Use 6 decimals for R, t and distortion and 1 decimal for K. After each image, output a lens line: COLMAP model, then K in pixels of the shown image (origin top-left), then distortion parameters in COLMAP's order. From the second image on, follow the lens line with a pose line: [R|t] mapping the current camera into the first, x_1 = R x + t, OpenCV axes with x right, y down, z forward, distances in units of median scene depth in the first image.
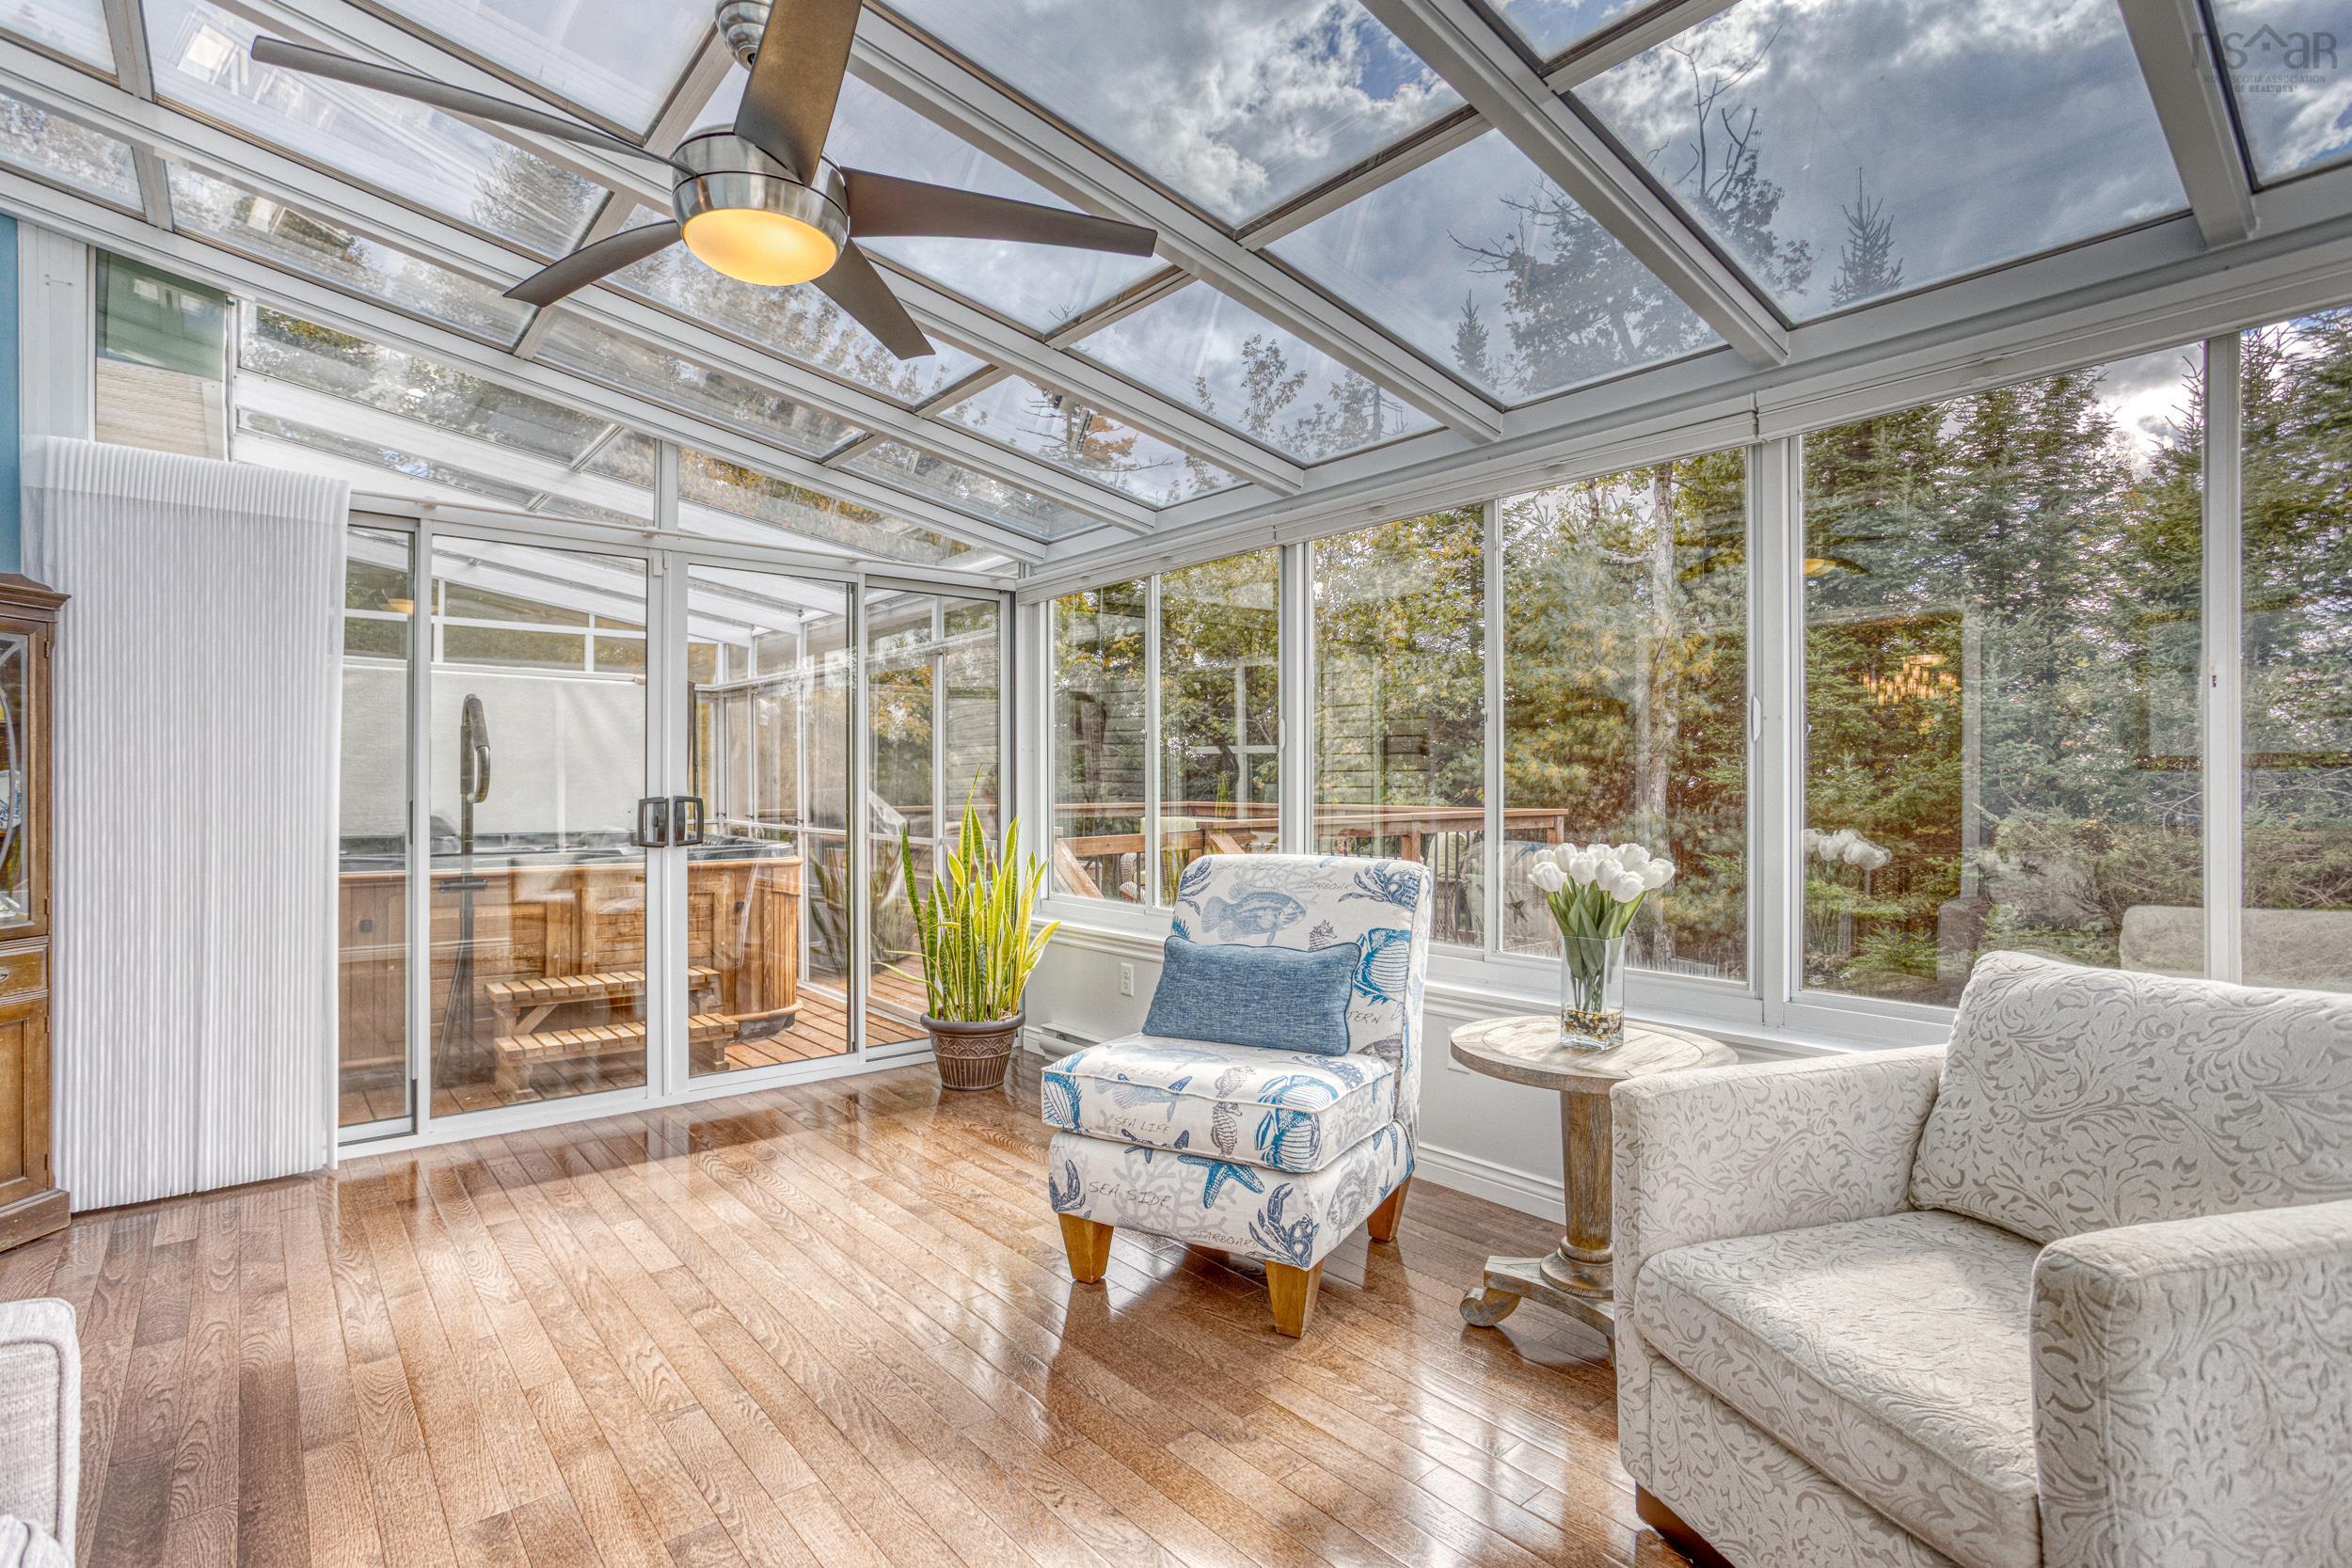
lens RADIAL K [[1135.6, 0, 1177.5], [0, 1135.6, 775.2], [0, 0, 1]] dist [-0.027545, 0.017582]
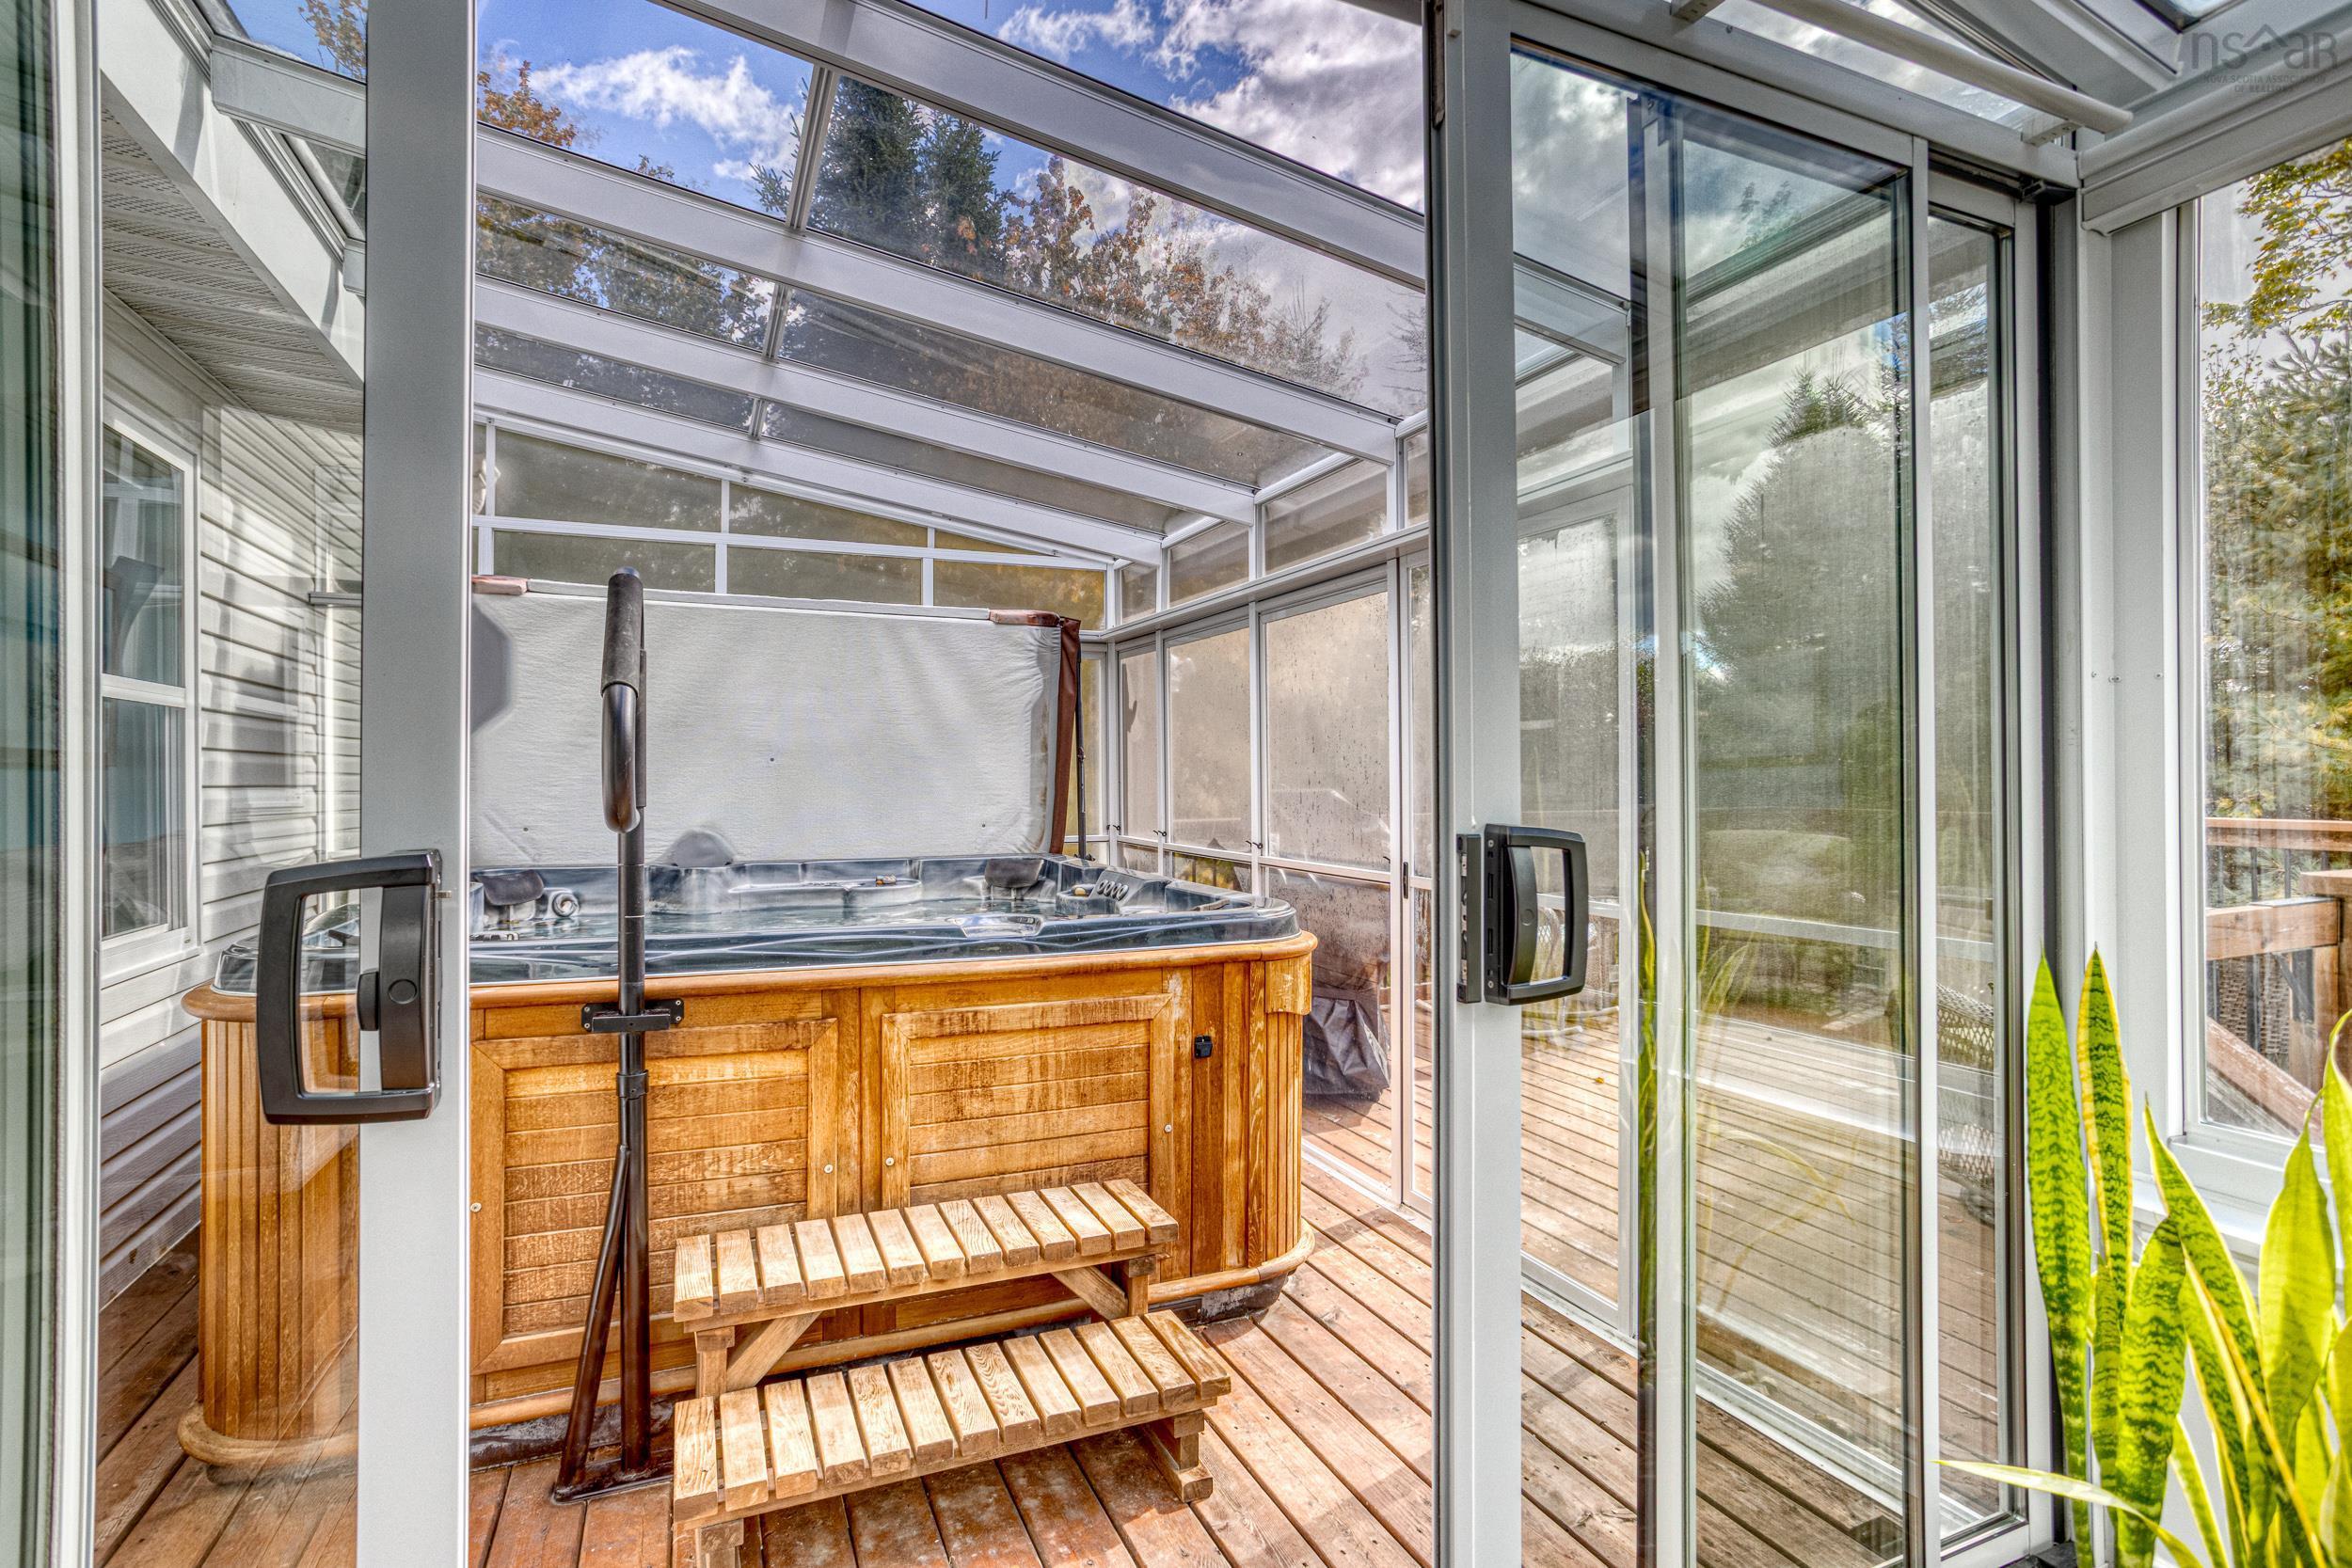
lens RADIAL K [[1135.6, 0, 1150.7], [0, 1135.6, 779.9], [0, 0, 1]] dist [-0.027545, 0.017582]
pose [[0.951085, -0.007815, -0.308832, -0.364113], [0.009353, 0.999950, 0.003502, 0.008920], [0.308789, -0.006219, 0.951110, 0.769968]]
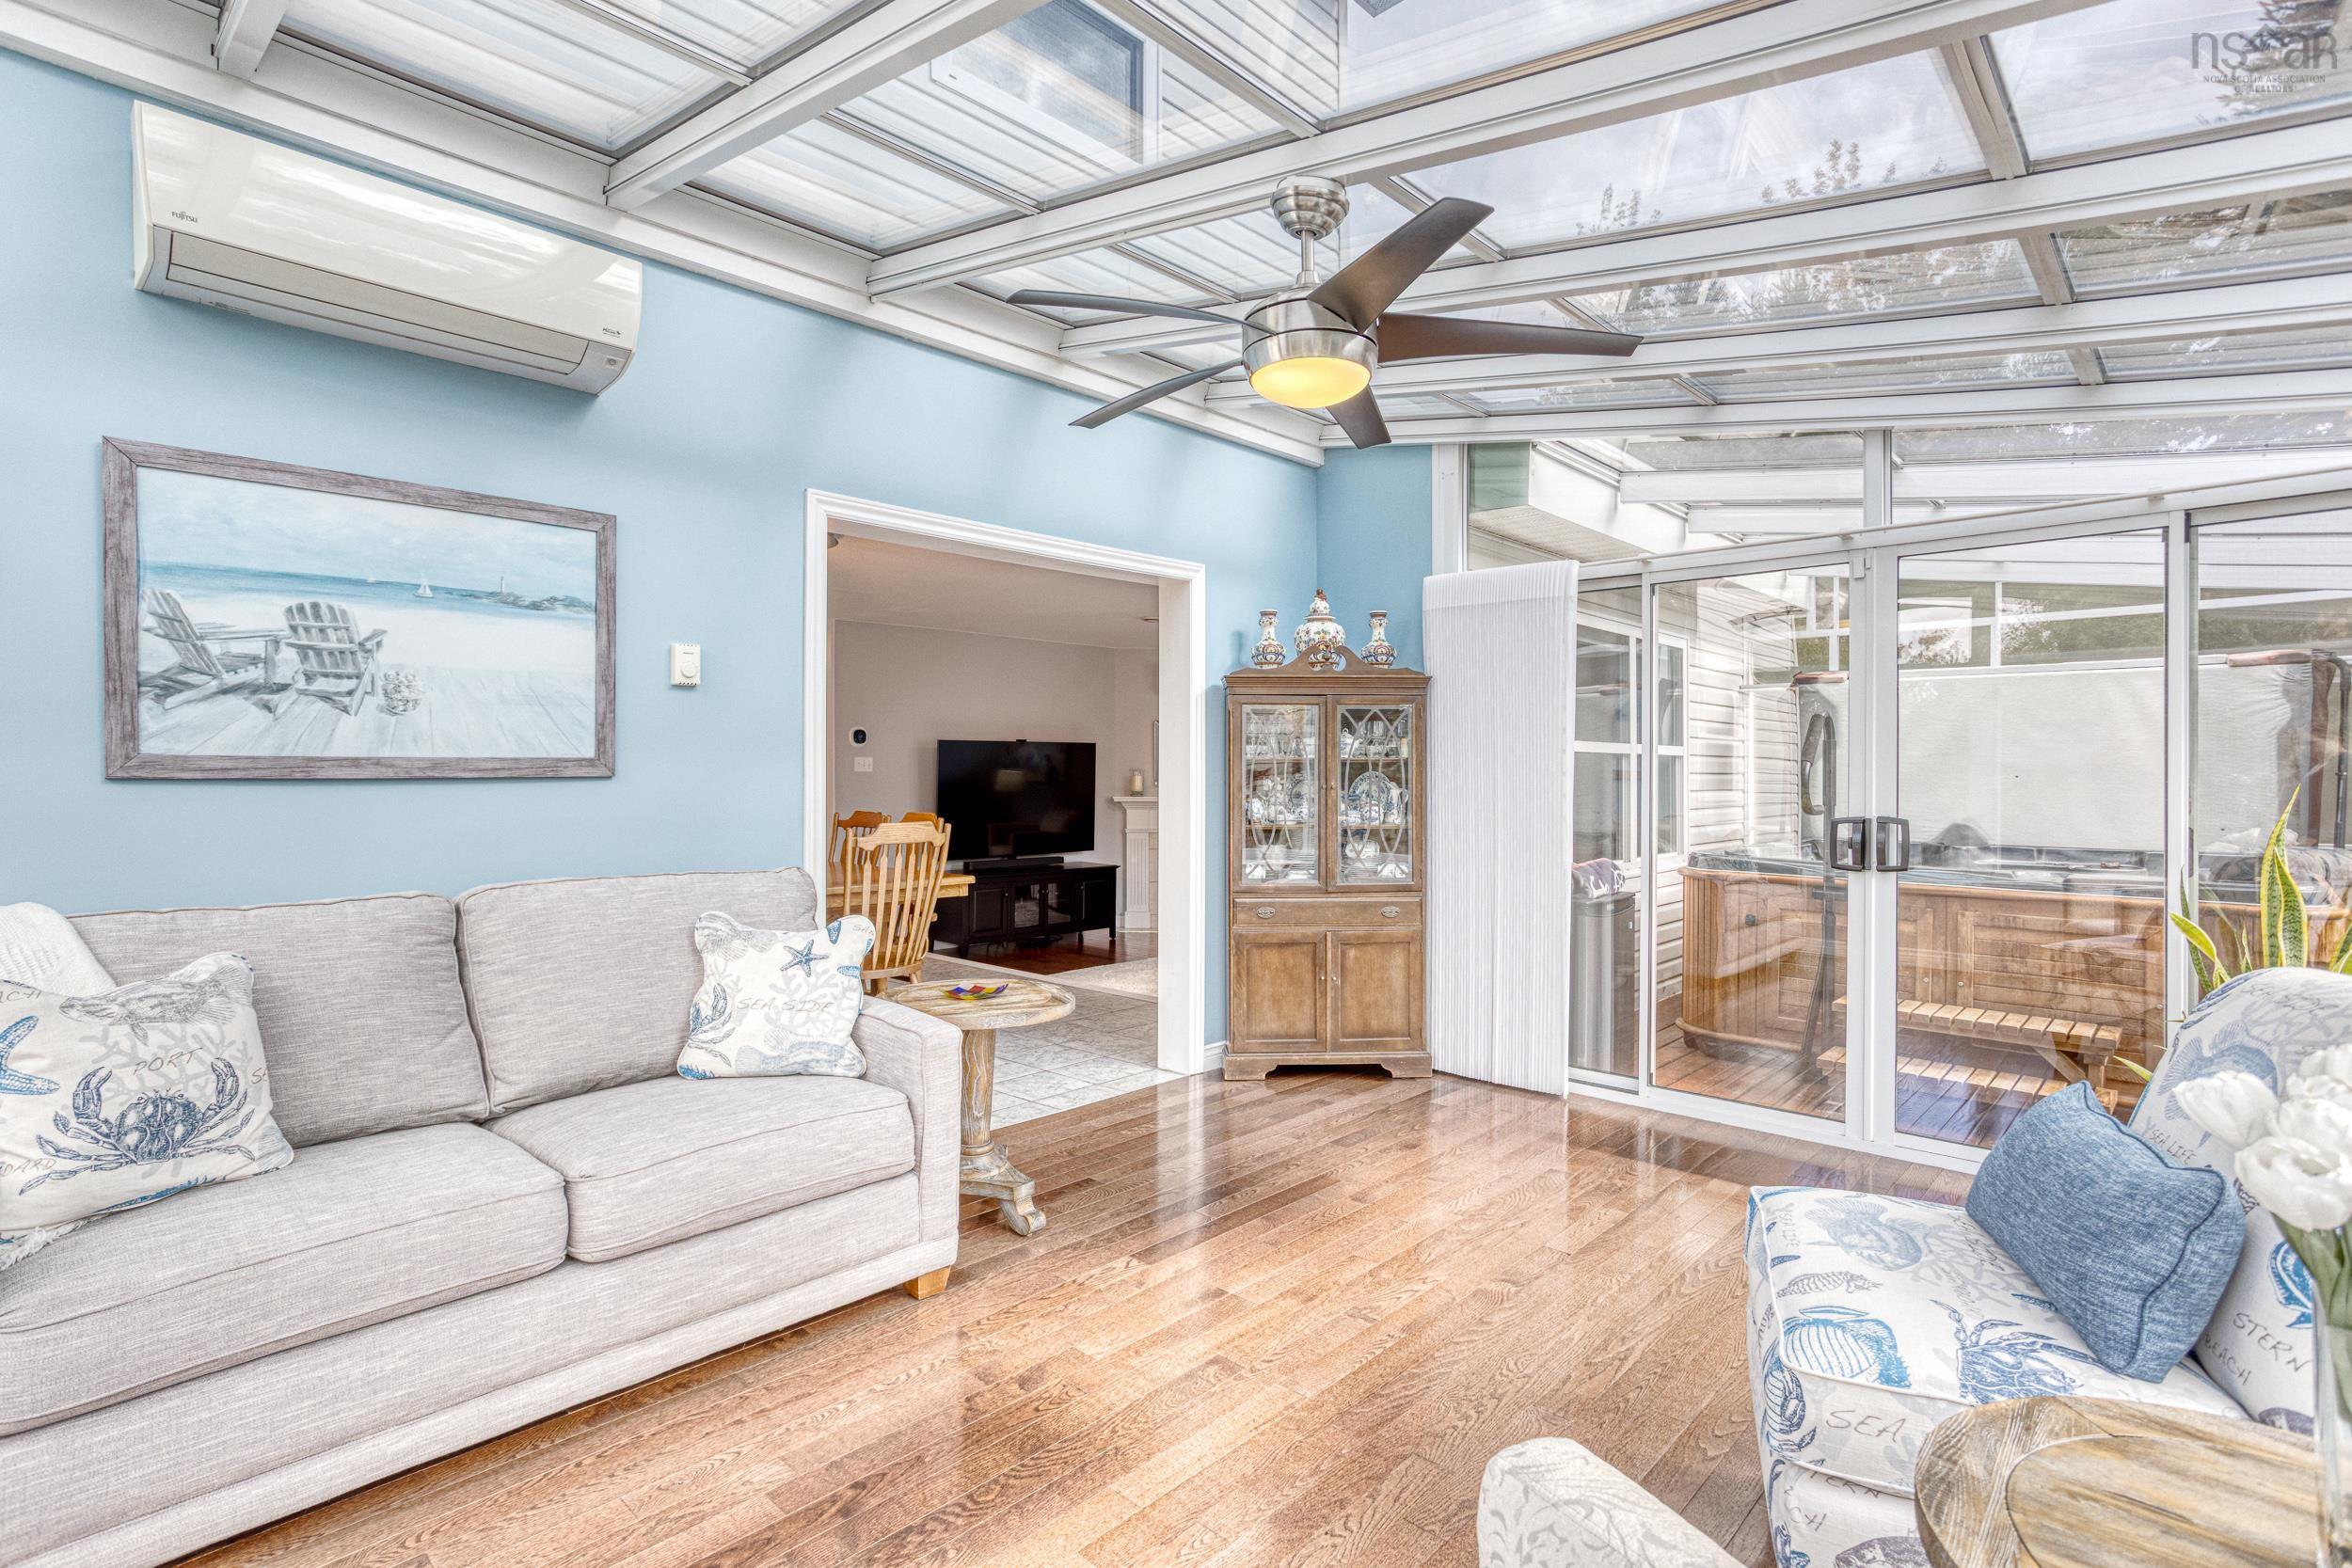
lens RADIAL K [[1135.6, 0, 1176.6], [0, 1135.6, 775.2], [0, 0, 1]] dist [-0.027545, 0.017582]
pose [[0.111911, -0.001307, -0.993717, 0.395572], [0.004626, 0.999989, -0.000794, -0.016346], [0.993707, -0.004509, 0.111916, 0.336627]]
